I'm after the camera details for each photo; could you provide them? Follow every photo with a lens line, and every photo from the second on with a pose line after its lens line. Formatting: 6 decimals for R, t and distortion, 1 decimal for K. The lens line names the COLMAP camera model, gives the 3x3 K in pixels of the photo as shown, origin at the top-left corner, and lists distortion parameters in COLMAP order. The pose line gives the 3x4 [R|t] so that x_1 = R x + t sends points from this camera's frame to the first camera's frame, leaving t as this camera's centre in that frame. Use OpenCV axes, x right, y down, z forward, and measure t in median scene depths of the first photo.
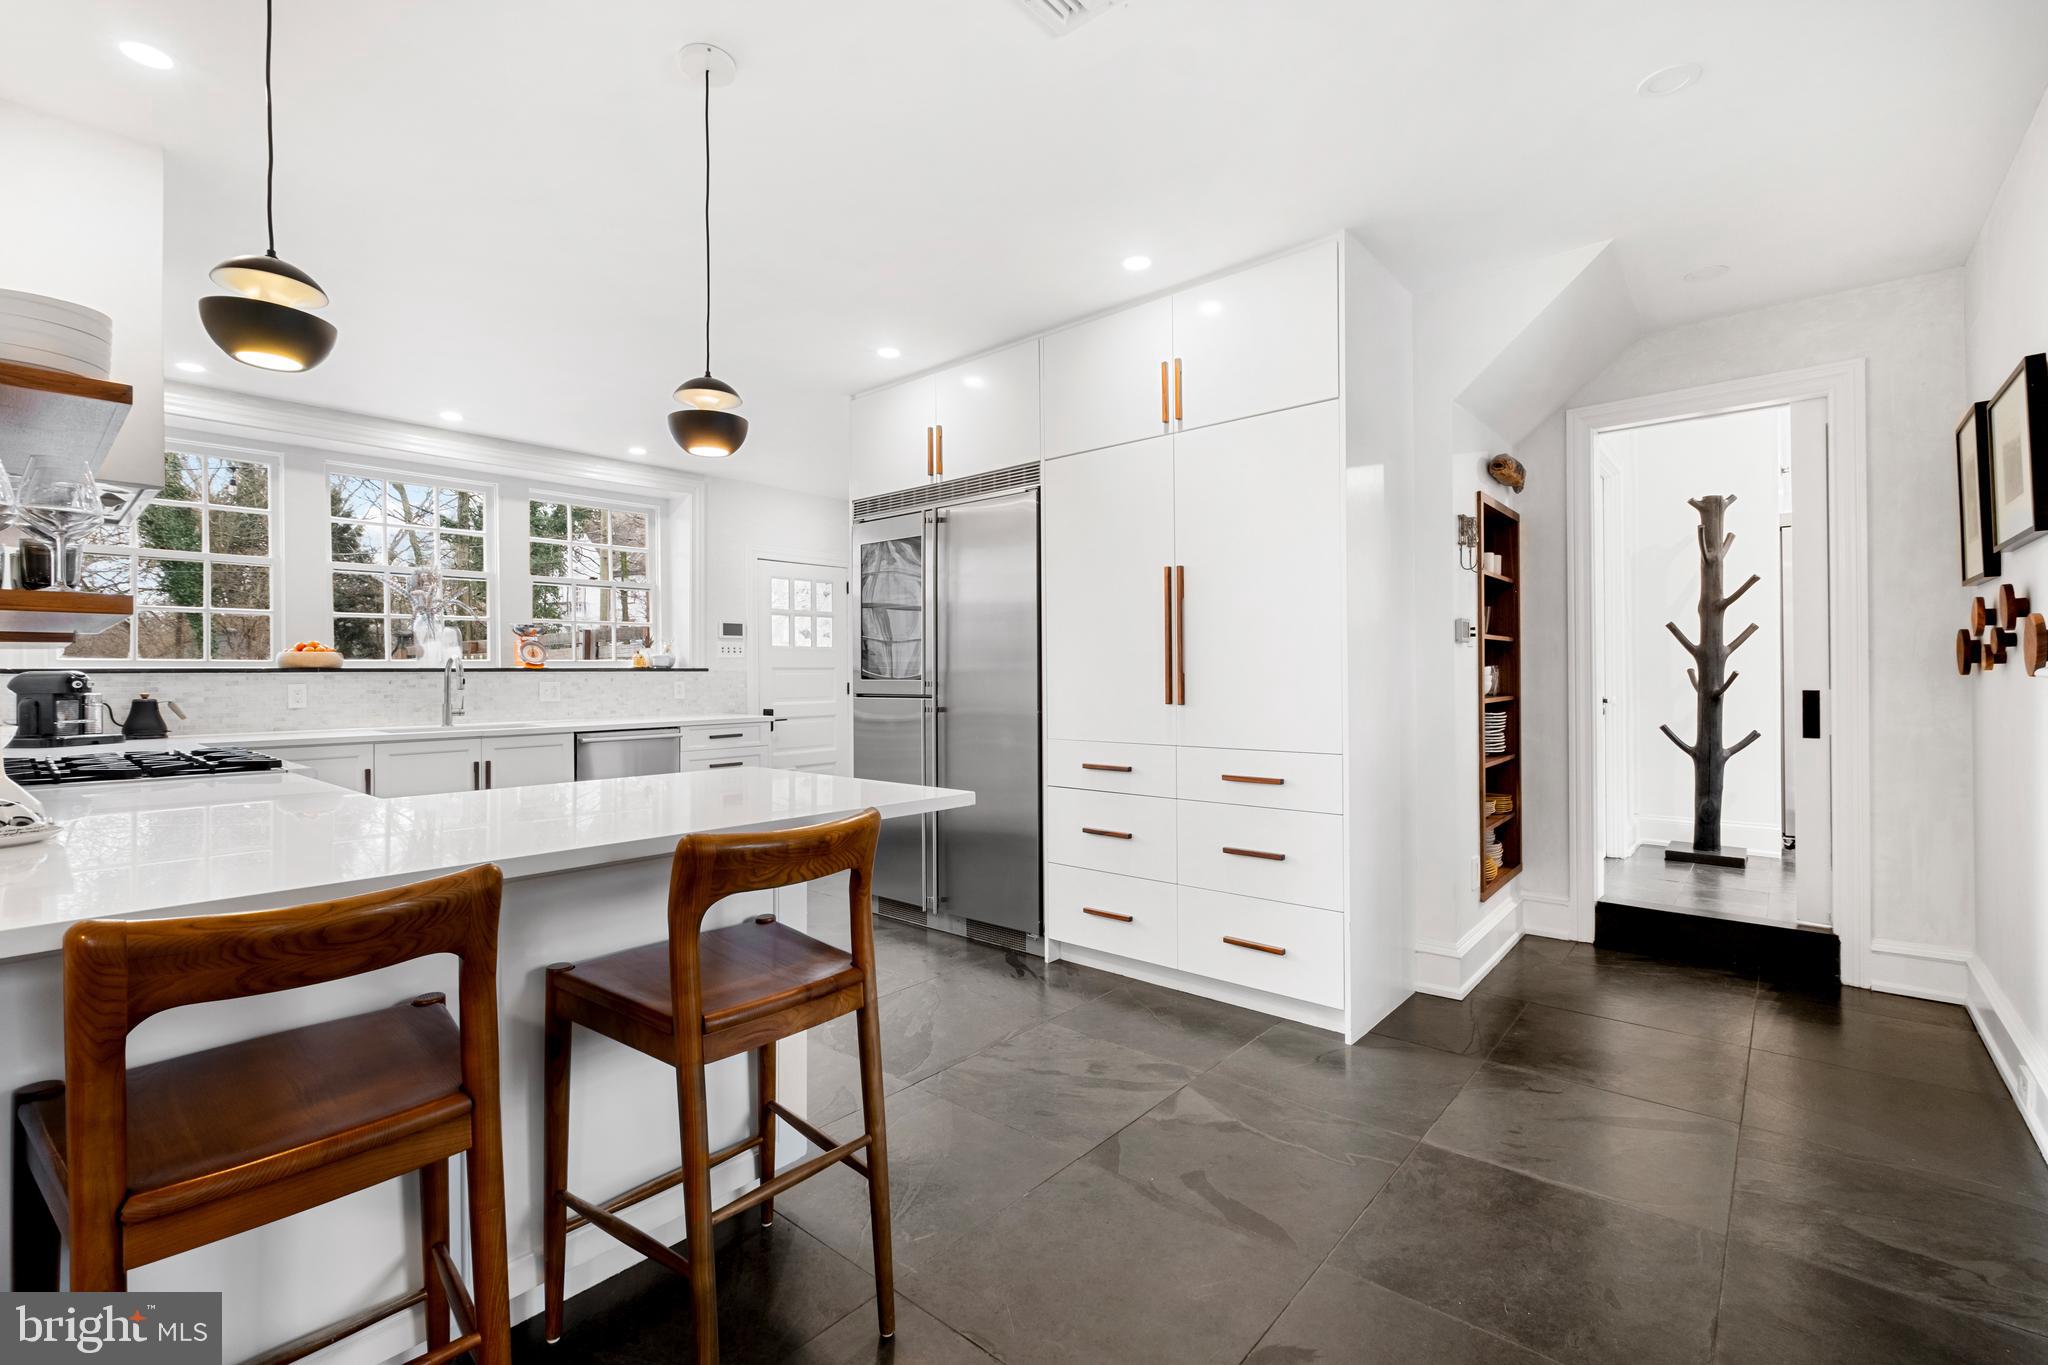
lens RADIAL K [[887.0, 0, 1023.4], [0, 887.0, 673.0], [0, 0, 1]] dist [0.000093, -0.000293]
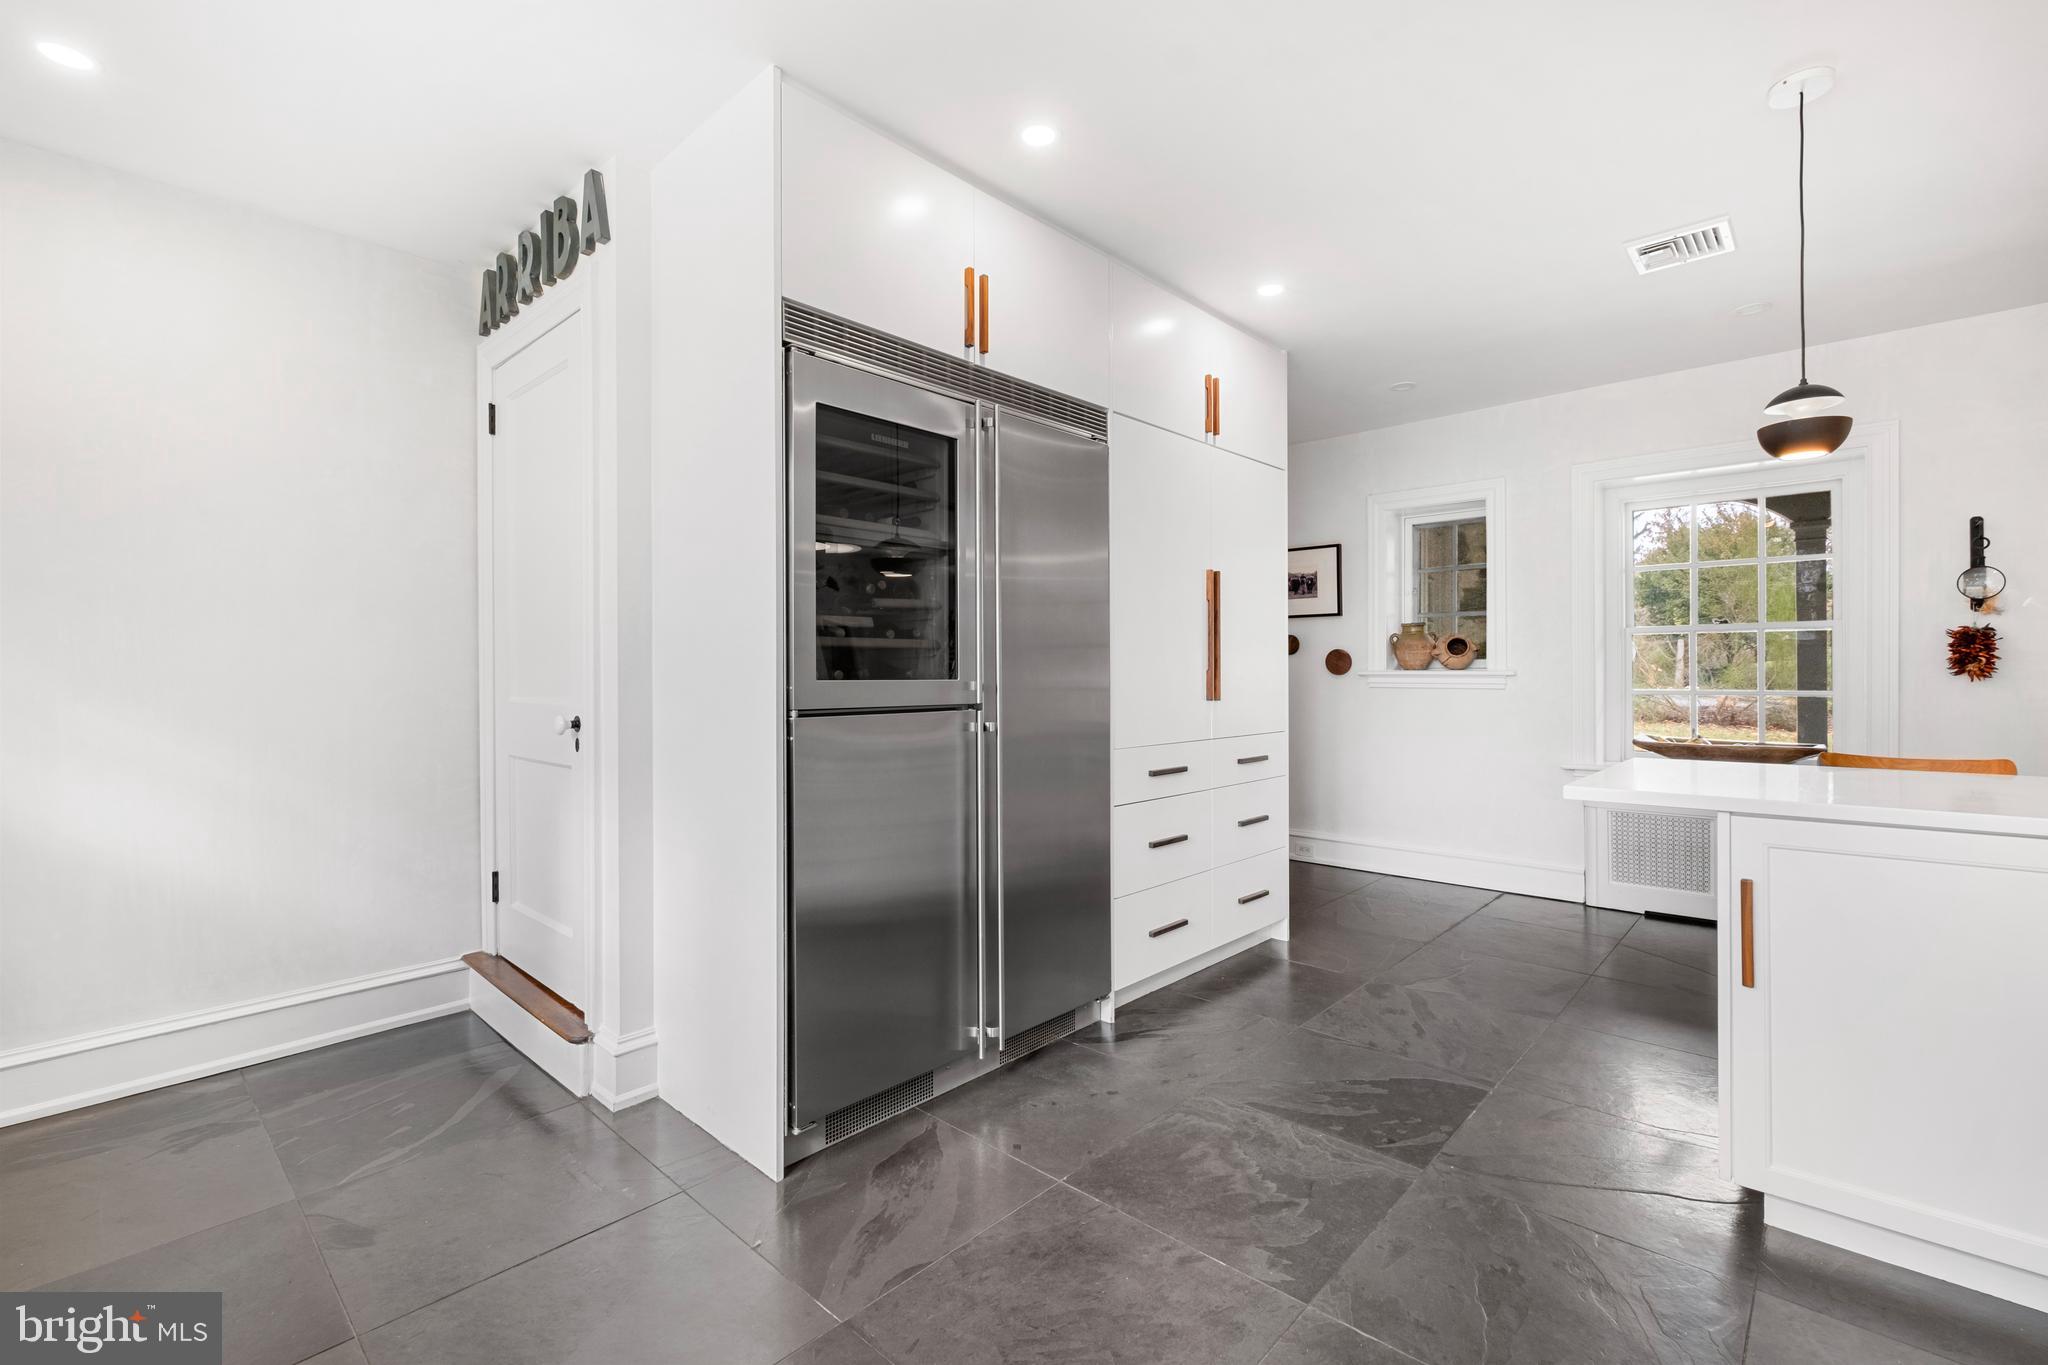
lens RADIAL K [[887.0, 0, 1023.4], [0, 887.0, 673.0], [0, 0, 1]] dist [0.000093, -0.000293]
pose [[0.038124, 0.002051, 0.999271, -0.812273], [-0.003268, 0.999993, -0.001927, 0.004586], [-0.999268, -0.003192, 0.038131, 1.067037]]
